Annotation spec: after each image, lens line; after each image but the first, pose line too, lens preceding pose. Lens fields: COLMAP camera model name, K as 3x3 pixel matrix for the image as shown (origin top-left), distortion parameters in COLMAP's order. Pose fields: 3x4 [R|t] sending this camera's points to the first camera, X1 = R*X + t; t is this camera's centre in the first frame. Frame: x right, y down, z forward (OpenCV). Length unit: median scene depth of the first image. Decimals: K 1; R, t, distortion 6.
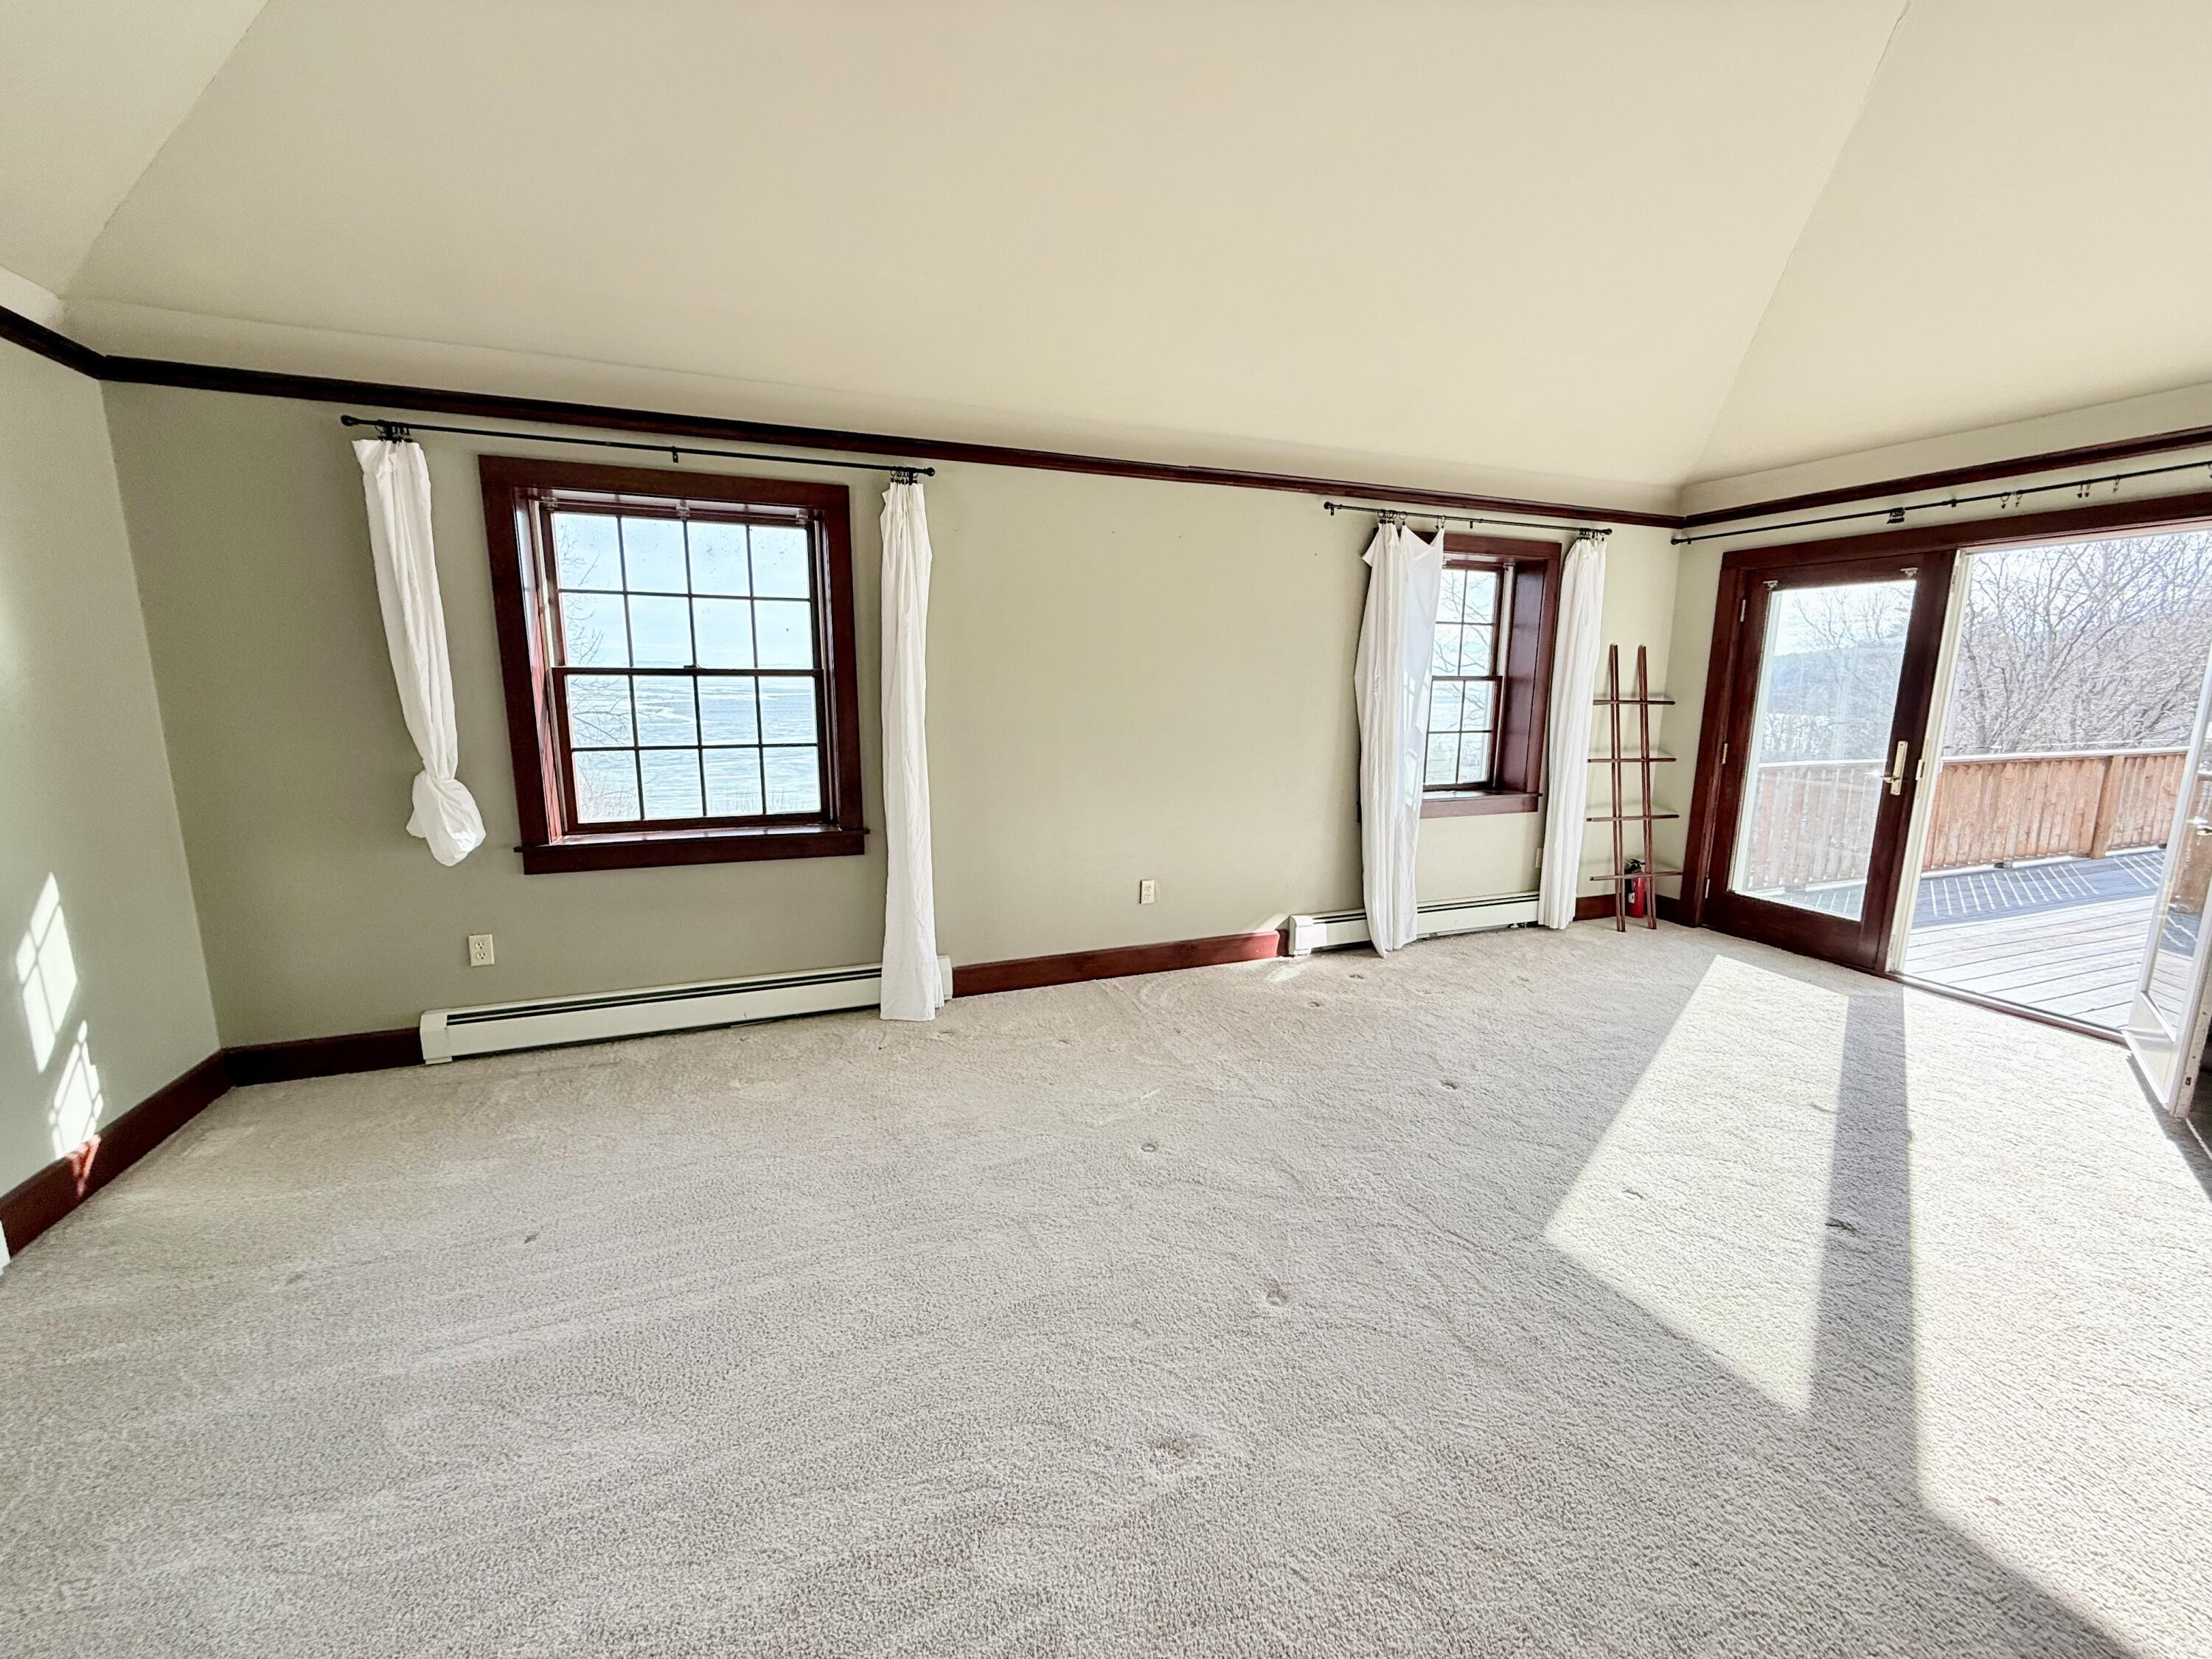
lens RADIAL K [[865.2, 0, 1111.9], [0, 865.2, 826.8], [0, 0, 1]] dist [0.000405, 0.000112]
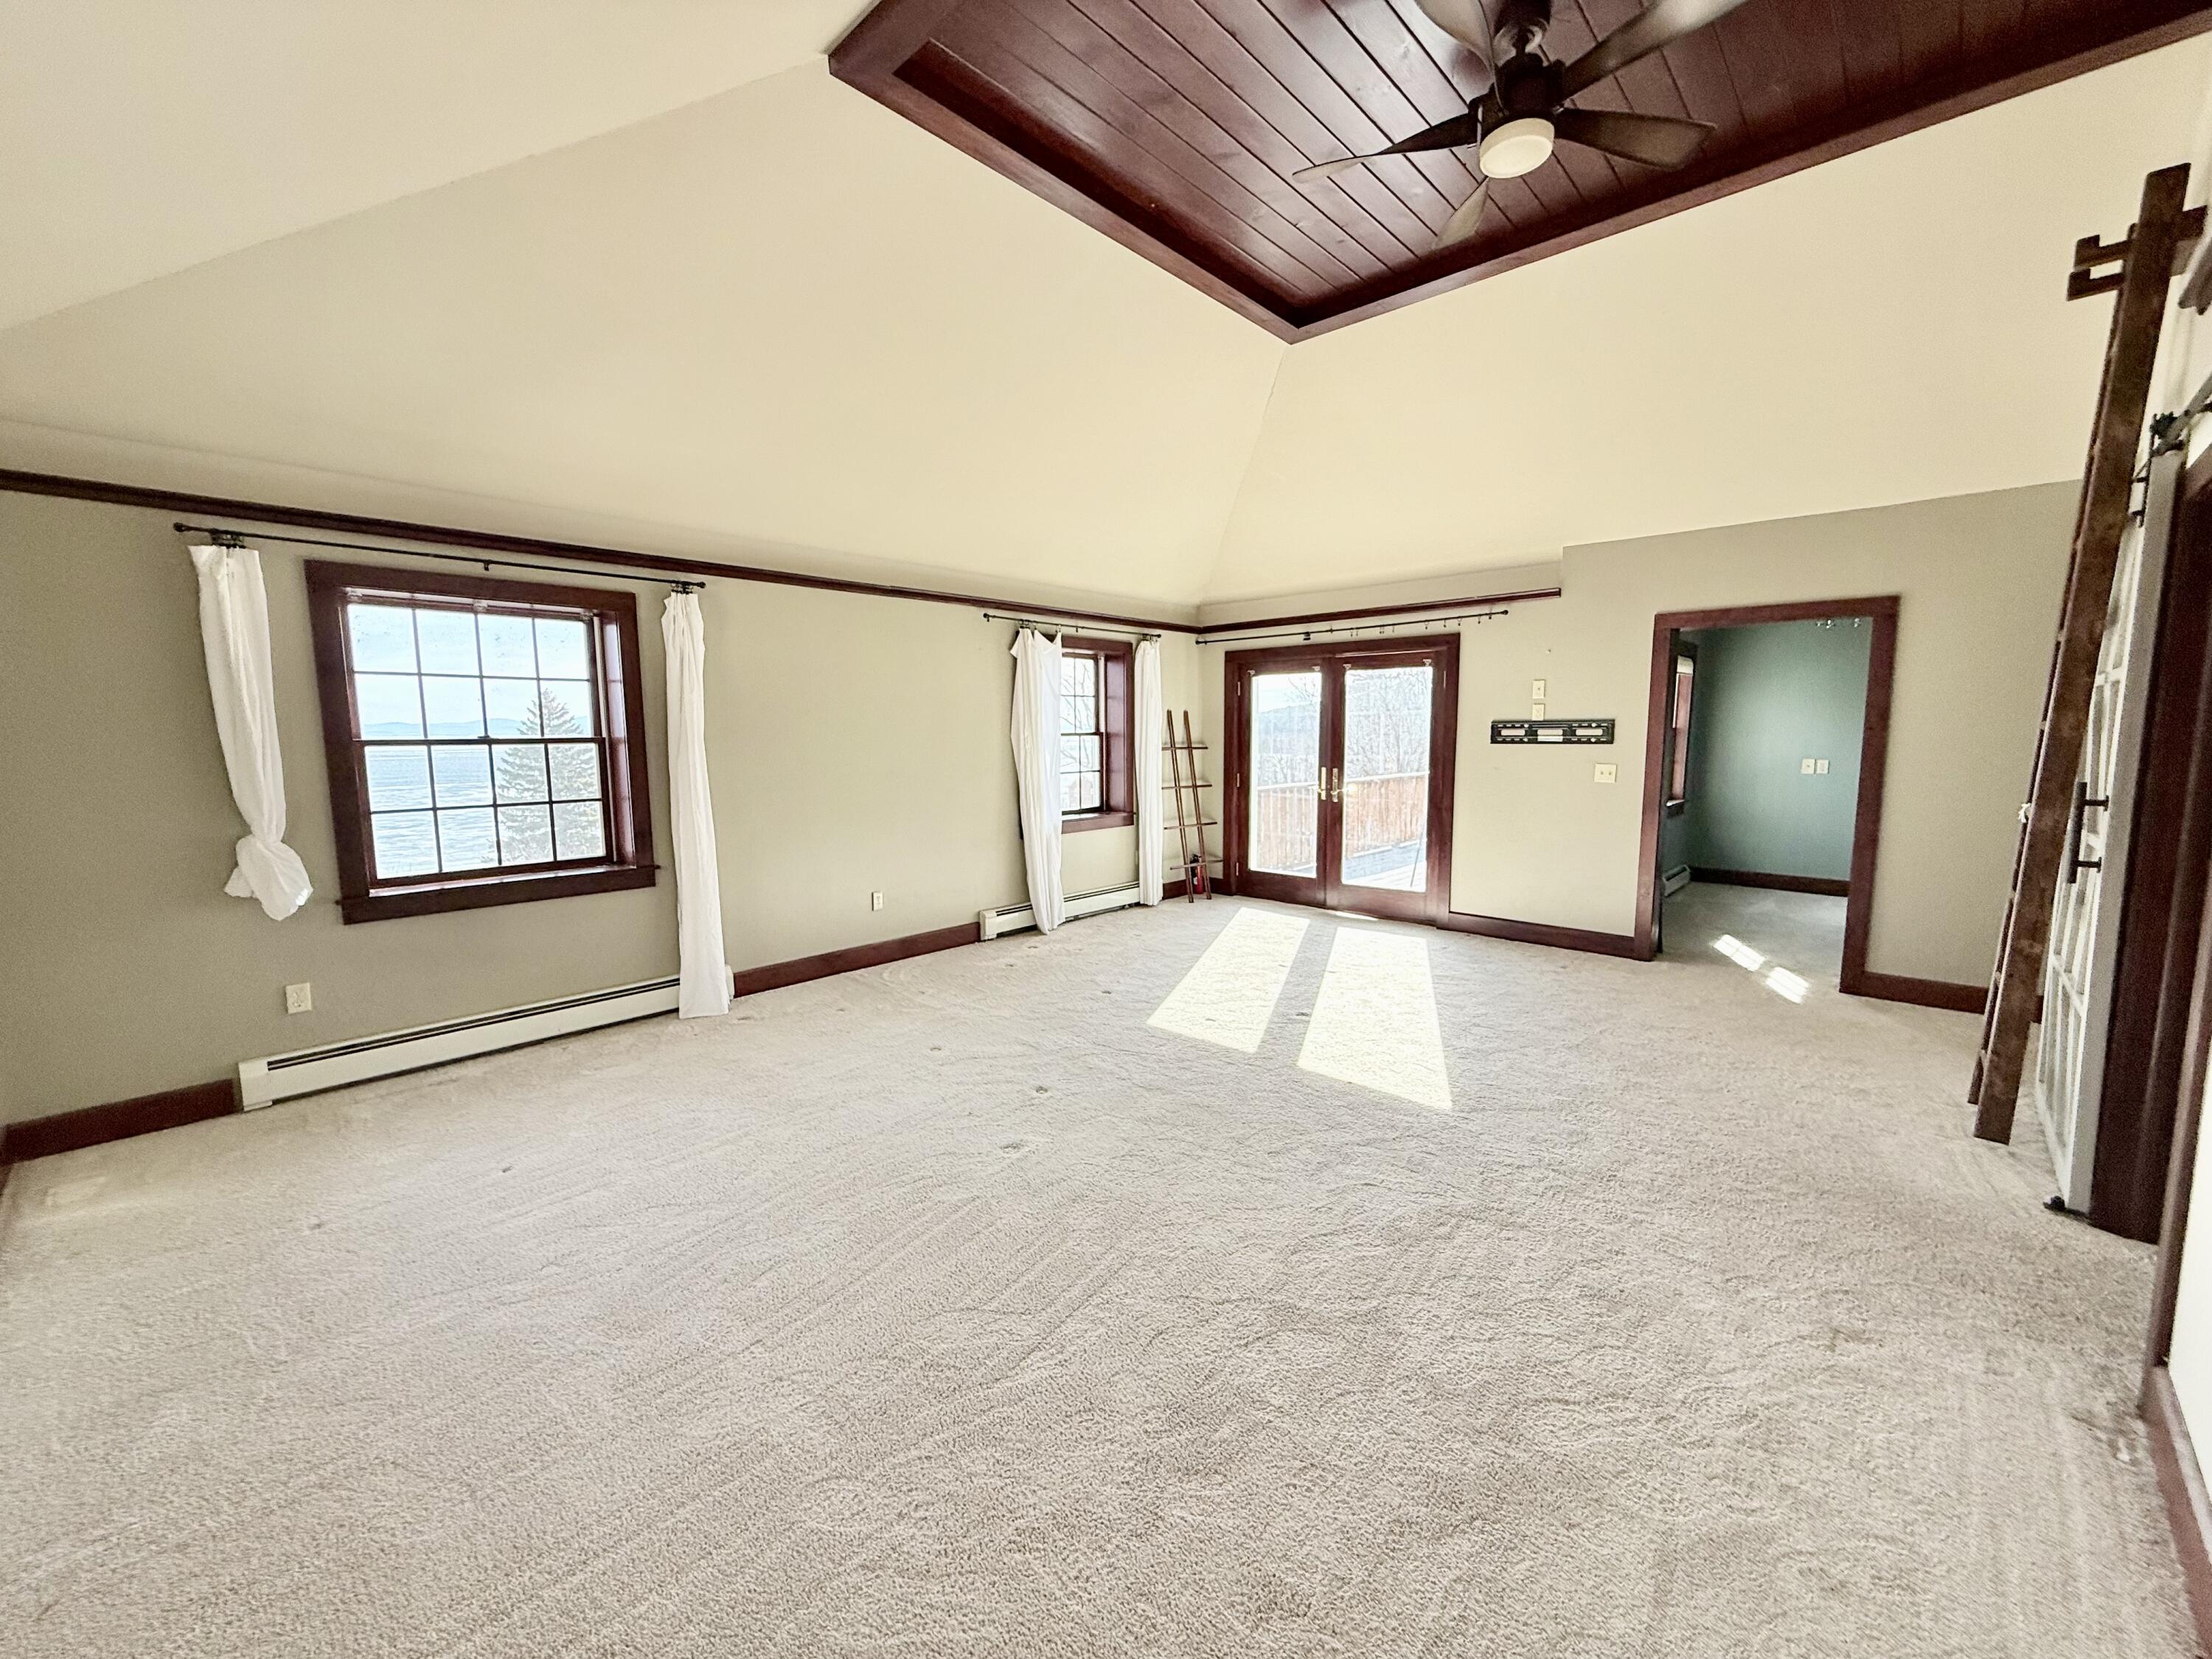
lens RADIAL K [[865.2, 0, 1109.4], [0, 865.2, 828.8], [0, 0, 1]] dist [0.000405, 0.000112]
pose [[0.898070, -0.063986, 0.435173, -0.246023], [0.088804, 0.995365, -0.036910, 0.054960], [-0.430794, 0.071793, 0.899590, -0.398526]]
